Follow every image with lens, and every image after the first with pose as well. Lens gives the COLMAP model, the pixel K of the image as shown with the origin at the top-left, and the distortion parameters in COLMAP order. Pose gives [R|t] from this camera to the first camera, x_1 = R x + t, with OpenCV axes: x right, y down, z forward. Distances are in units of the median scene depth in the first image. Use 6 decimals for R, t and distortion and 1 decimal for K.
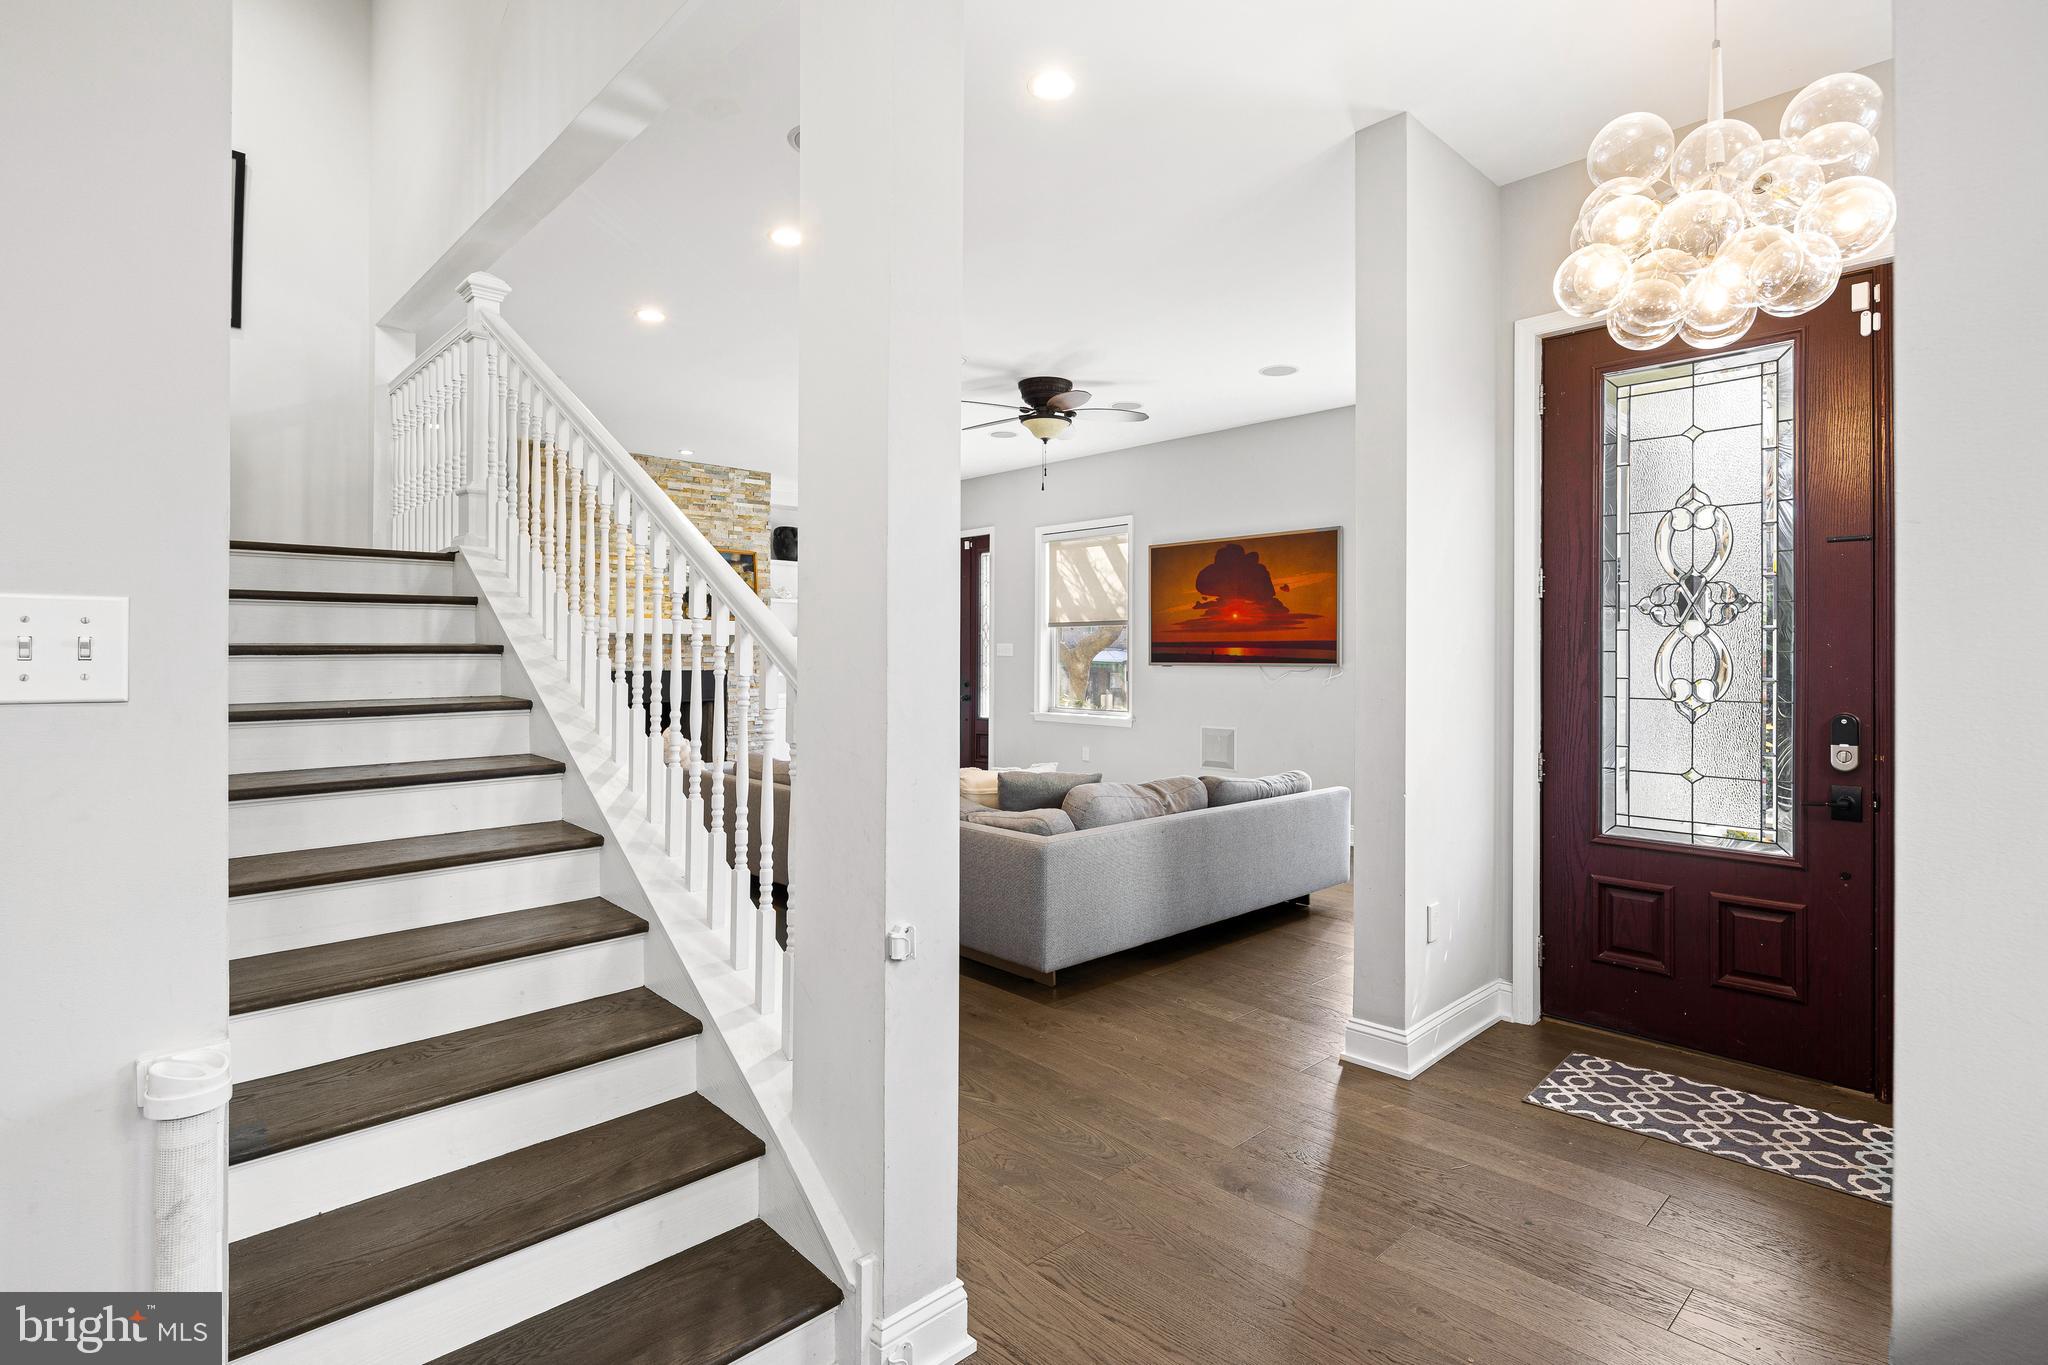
lens RADIAL K [[997.4, 0, 1024.4], [0, 997.4, 647.9], [0, 0, 1]] dist [-0.000048, -0.000484]
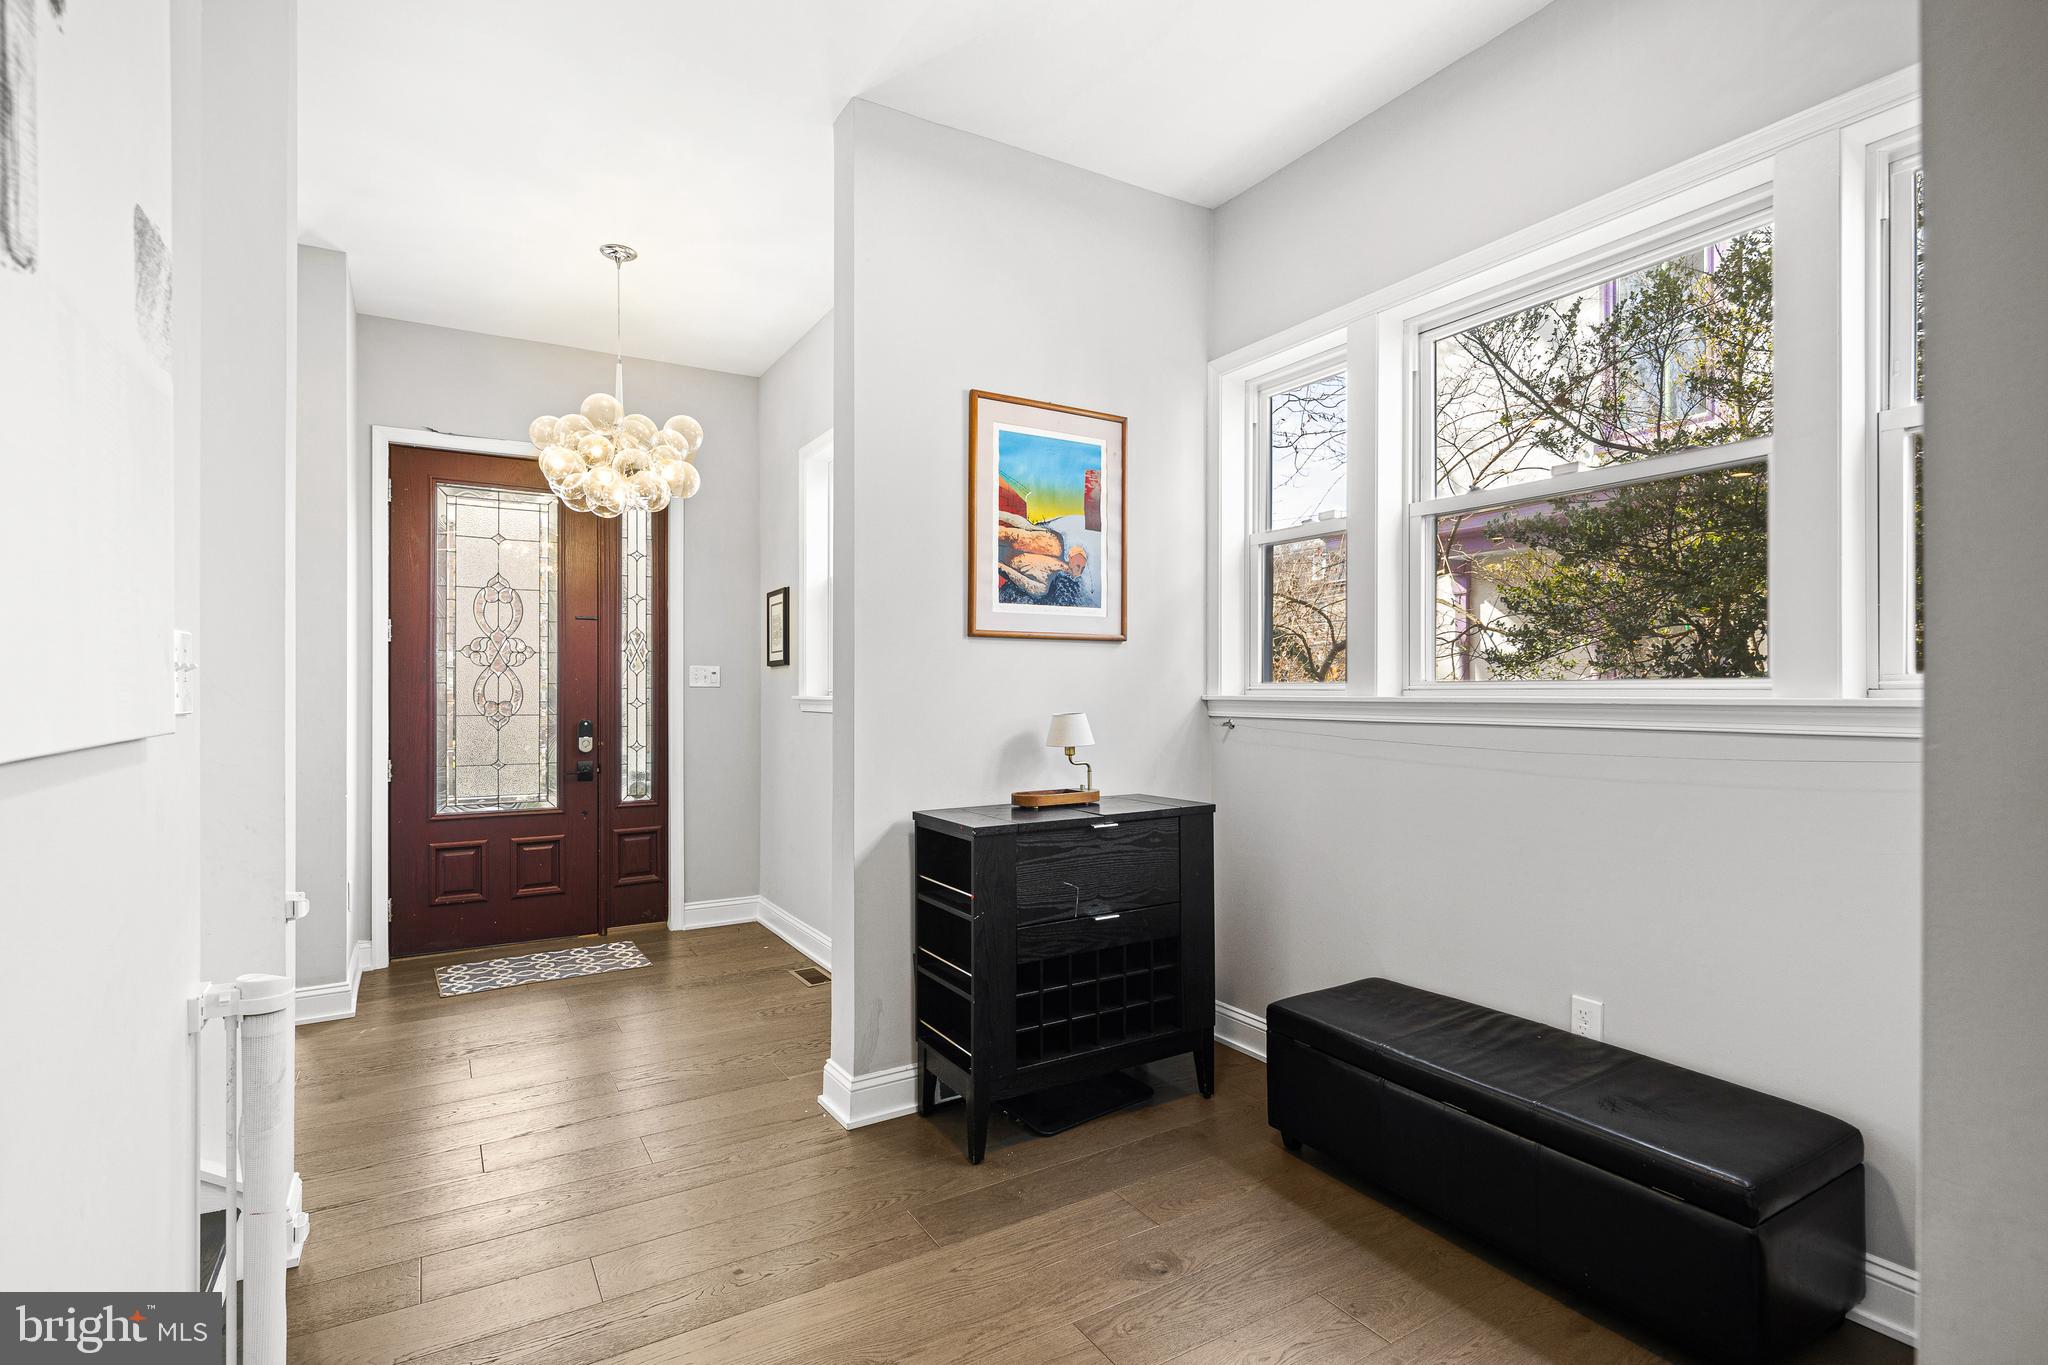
lens RADIAL K [[997.4, 0, 1025.2], [0, 997.4, 685.0], [0, 0, 1]] dist [-0.000048, -0.000484]
pose [[0.217583, -0.000658, 0.976042, -0.664729], [-0.008531, 0.999960, 0.002575, -0.004503], [-0.976004, -0.008886, 0.217569, -0.115868]]
